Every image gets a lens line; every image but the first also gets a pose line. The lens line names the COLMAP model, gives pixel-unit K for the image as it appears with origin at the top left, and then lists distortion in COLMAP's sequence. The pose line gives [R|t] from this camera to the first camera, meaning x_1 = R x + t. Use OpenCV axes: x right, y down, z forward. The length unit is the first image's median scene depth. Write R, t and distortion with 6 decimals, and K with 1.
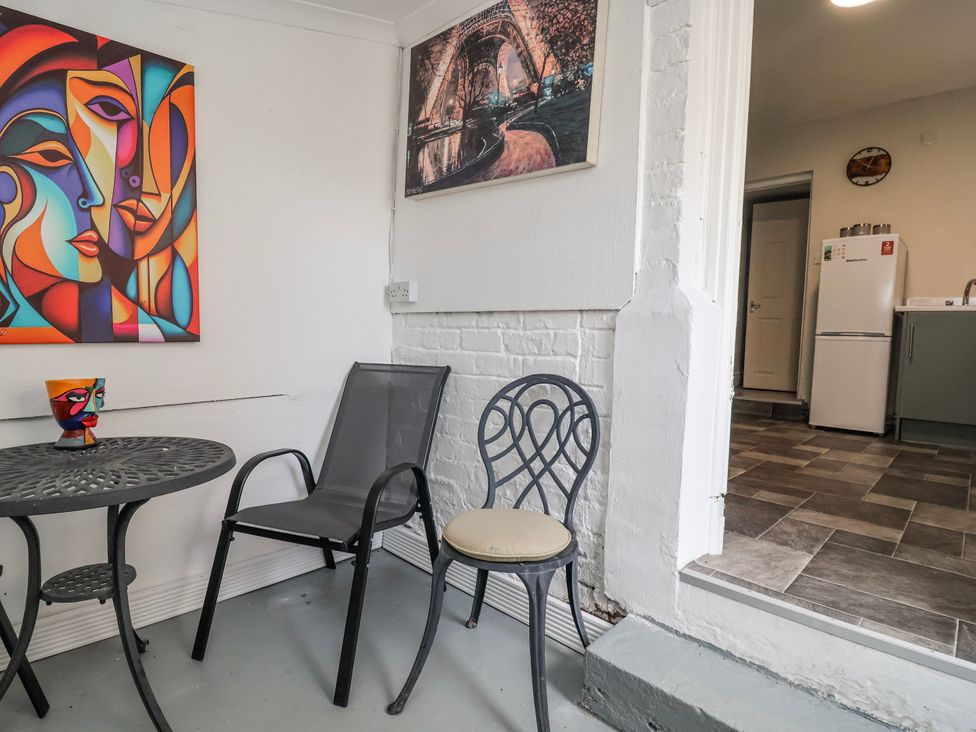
lens RADIAL K [[510.1, 0, 487.1], [0, 510.1, 364.8], [0, 0, 1]] dist [0.000771, -0.014210]
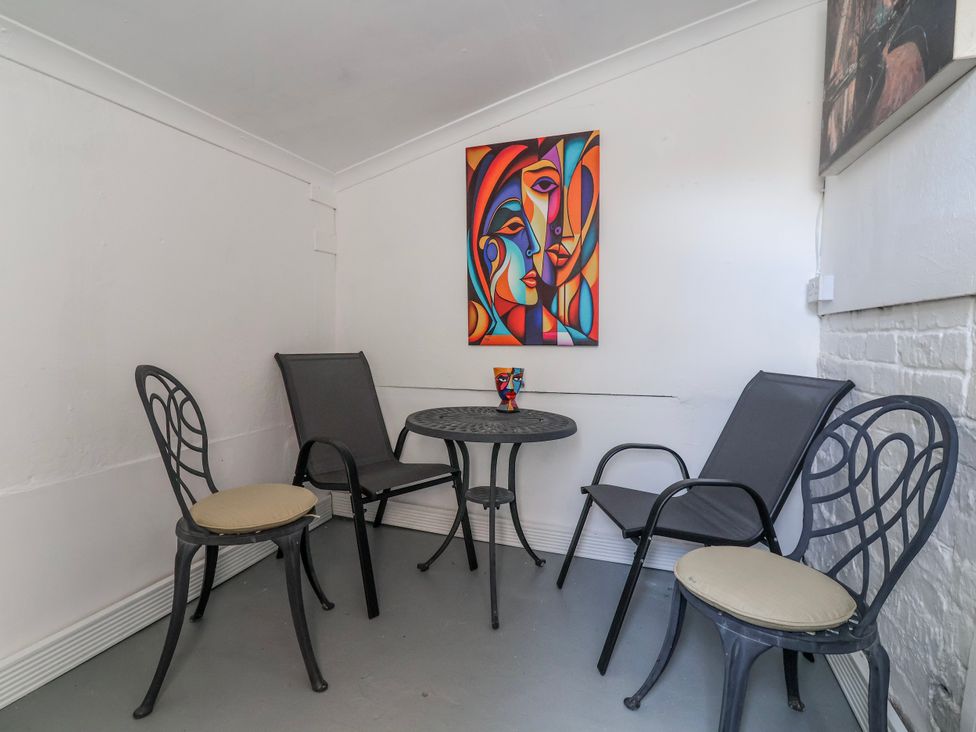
lens RADIAL K [[510.1, 0, 487.1], [0, 510.1, 364.8], [0, 0, 1]] dist [0.000771, -0.014210]
pose [[0.429450, 0.037073, -0.902329, 0.514930], [-0.060484, 0.998094, 0.012220, 0.003344], [0.901063, 0.049329, 0.430874, 0.236301]]
